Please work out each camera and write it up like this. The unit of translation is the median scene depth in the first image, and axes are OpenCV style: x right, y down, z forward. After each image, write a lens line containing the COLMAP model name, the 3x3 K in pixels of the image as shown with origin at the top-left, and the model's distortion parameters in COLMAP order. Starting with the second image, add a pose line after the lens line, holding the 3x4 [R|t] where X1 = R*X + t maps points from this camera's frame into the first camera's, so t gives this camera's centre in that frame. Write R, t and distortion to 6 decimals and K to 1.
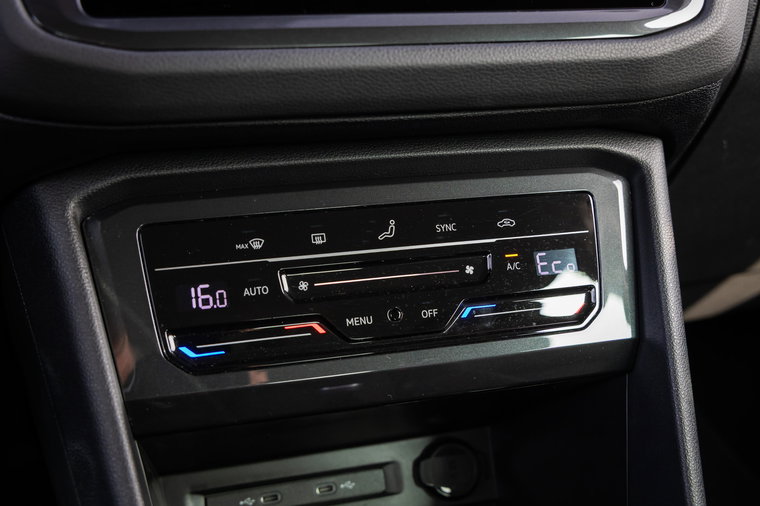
lens RADIAL K [[905.5, 0, 380.0], [0, 905.5, 253.0], [0, 0, 1]] dist [0.013194, 0.037968]
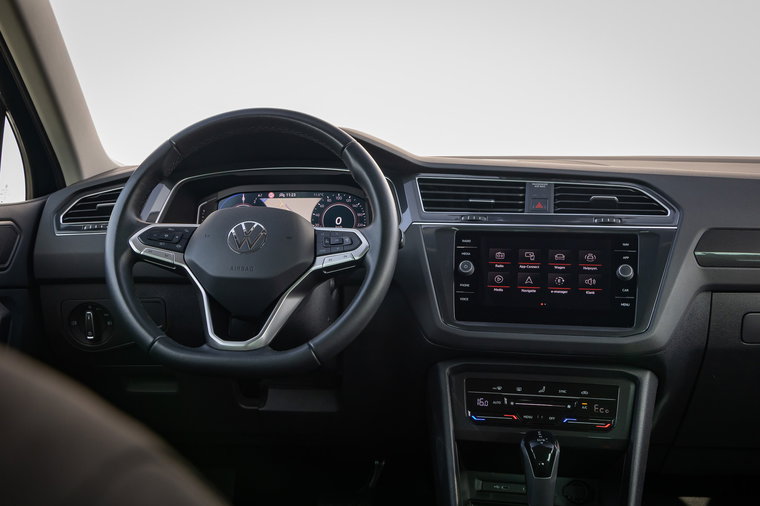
lens RADIAL K [[858.1, 0, 380.0], [0, 858.1, 253.0], [0, 0, 1]] dist [0.002907, 0.009315]
pose [[0.894697, 0.053740, -0.443429, 0.817921], [-0.142245, 0.975332, -0.168801, 0.097344], [0.423419, 0.214102, 0.880271, -1.987854]]
